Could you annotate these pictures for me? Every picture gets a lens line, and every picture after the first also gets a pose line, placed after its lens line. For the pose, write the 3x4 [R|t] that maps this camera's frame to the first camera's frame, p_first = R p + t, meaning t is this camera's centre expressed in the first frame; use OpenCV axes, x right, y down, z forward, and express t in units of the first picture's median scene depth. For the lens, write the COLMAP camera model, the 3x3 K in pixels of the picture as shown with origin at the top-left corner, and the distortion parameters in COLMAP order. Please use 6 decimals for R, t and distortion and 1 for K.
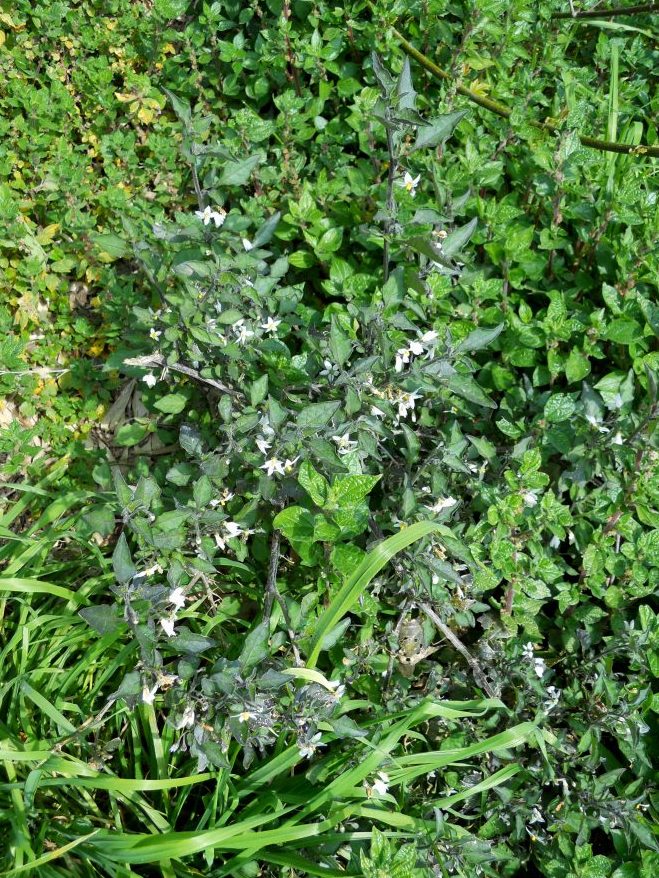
lens RADIAL K [[716.7, 0, 329.1], [0, 716.7, 439.5], [0, 0, 1]] dist [-0.001047, -0.000655]
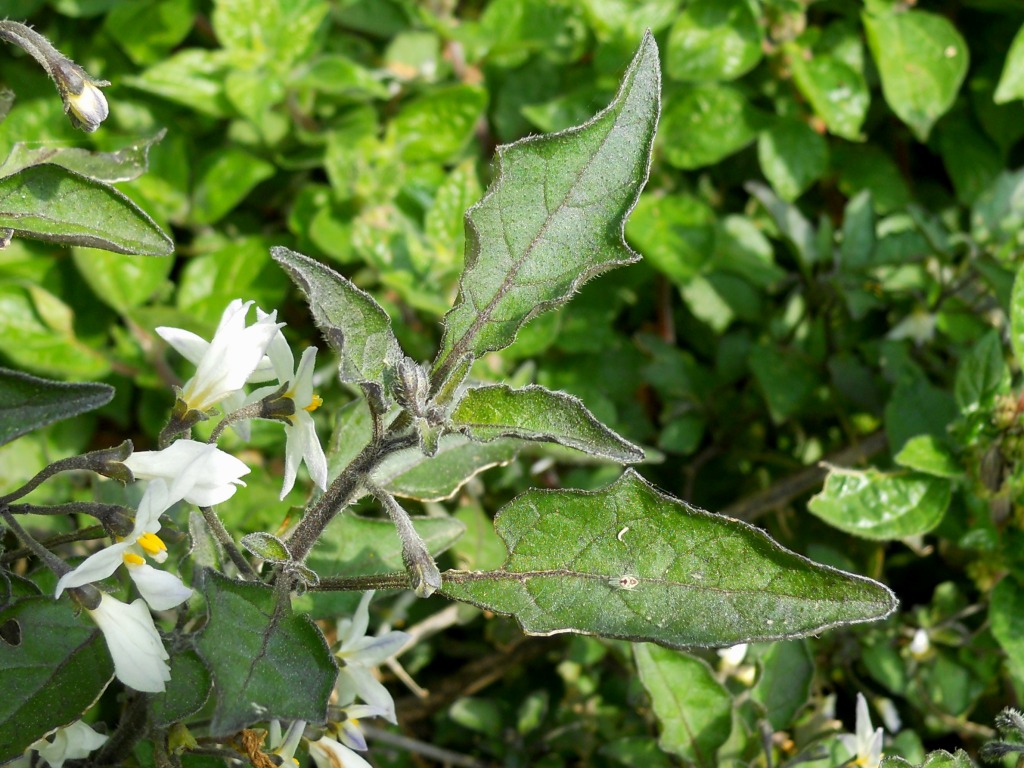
lens RADIAL K [[835.9, 0, 512.8], [0, 835.9, 383.2], [0, 0, 1]] dist [-0.001047, -0.000655]
pose [[0.867354, -0.490384, 0.084972, 0.143676], [0.470753, 0.863770, 0.179704, -0.120811], [-0.161520, -0.115866, 0.980044, 0.714389]]
